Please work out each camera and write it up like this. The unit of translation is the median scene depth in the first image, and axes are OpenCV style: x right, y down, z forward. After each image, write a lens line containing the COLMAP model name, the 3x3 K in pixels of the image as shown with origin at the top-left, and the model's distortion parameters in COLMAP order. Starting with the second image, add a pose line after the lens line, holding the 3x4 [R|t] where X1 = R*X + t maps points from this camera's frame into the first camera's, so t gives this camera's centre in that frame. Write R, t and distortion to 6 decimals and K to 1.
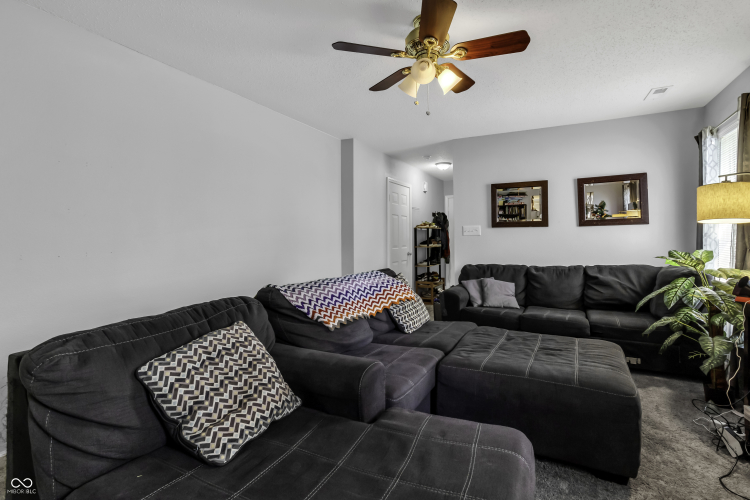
lens RADIAL K [[358.0, 0, 398.8], [0, 358.0, 235.0], [0, 0, 1]] dist [0.004399, 0.000371]
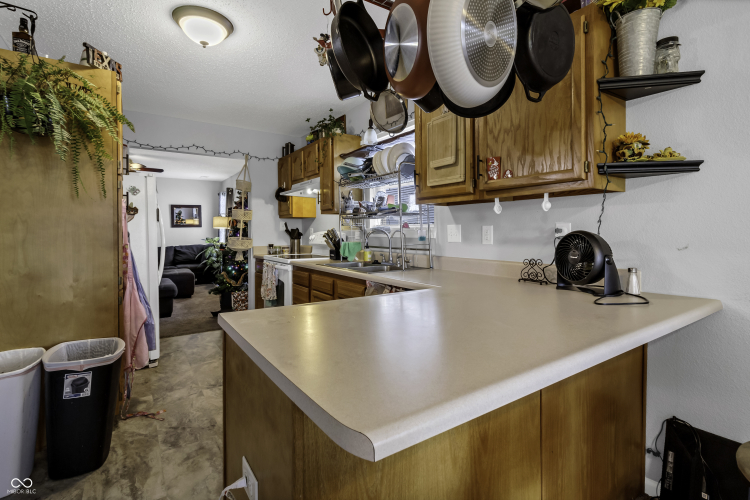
lens RADIAL K [[358.0, 0, 373.6], [0, 358.0, 230.7], [0, 0, 1]] dist [0.004399, 0.000371]
pose [[0.518321, 0.003316, 0.855180, -0.722986], [-0.003131, 0.999993, -0.001979, -0.006508], [-0.855180, -0.001652, 0.518328, -1.173485]]
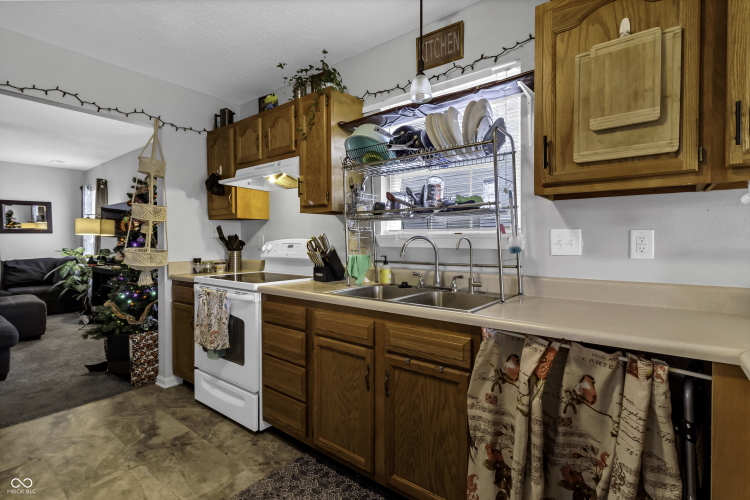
lens RADIAL K [[358.0, 0, 377.5], [0, 358.0, 244.5], [0, 0, 1]] dist [0.004399, 0.000371]
pose [[0.234664, -0.007661, 0.972046, -0.566298], [-0.005781, 0.999940, 0.009277, -0.003236], [-0.972059, -0.007796, 0.234606, -0.851164]]
